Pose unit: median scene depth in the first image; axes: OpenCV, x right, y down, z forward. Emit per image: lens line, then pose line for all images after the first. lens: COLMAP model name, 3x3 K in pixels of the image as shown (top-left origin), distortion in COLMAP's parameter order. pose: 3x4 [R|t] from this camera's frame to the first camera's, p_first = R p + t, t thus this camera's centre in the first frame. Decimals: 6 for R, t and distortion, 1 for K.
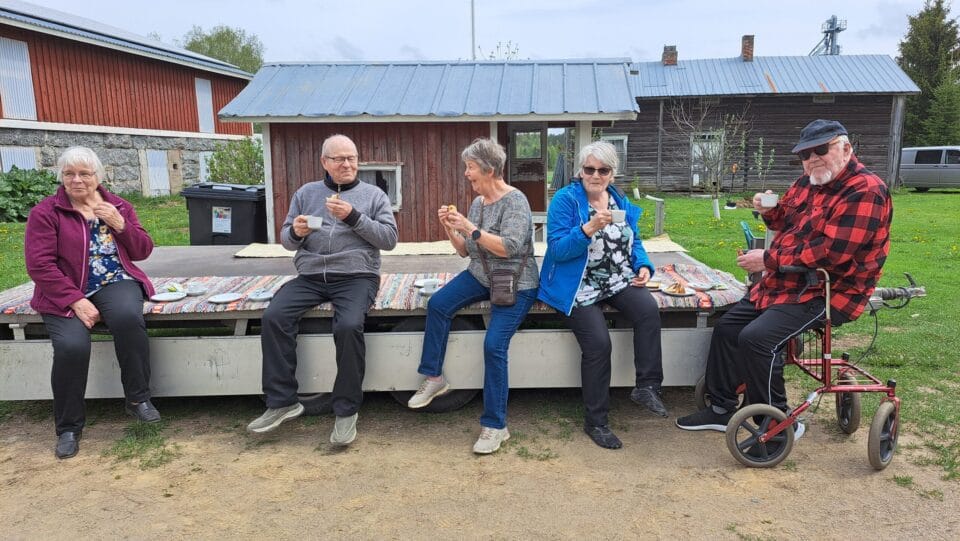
lens RADIAL K [[679.3, 0, 480.0], [0, 679.3, 270.5], [0, 0, 1]] dist [0.000806, 0.000148]
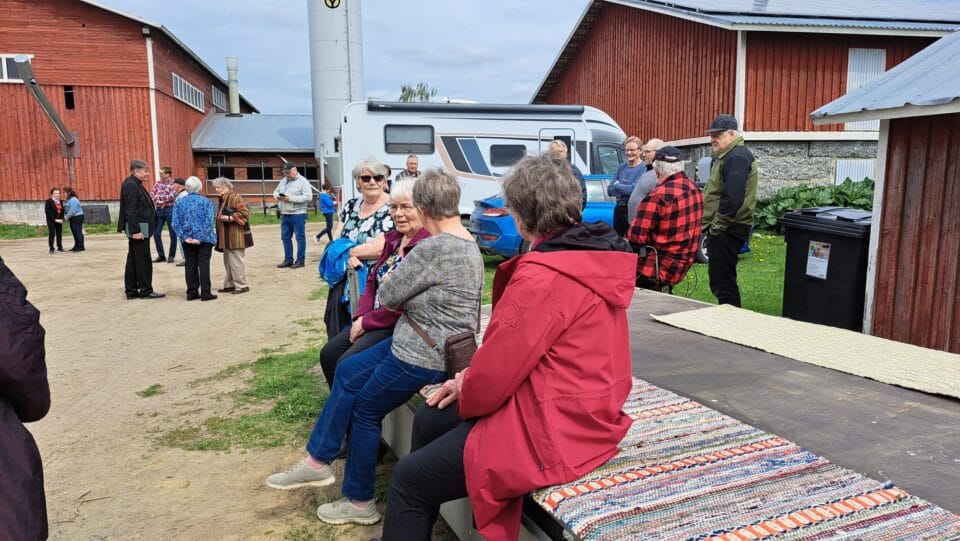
lens RADIAL K [[679.3, 0, 480.0], [0, 679.3, 270.5], [0, 0, 1]] dist [0.000806, 0.000148]
pose [[0.354195, 0.138801, -0.924814, 0.159085], [-0.153646, 0.984123, 0.088857, -0.072516], [0.922463, 0.110621, 0.369898, 0.407337]]
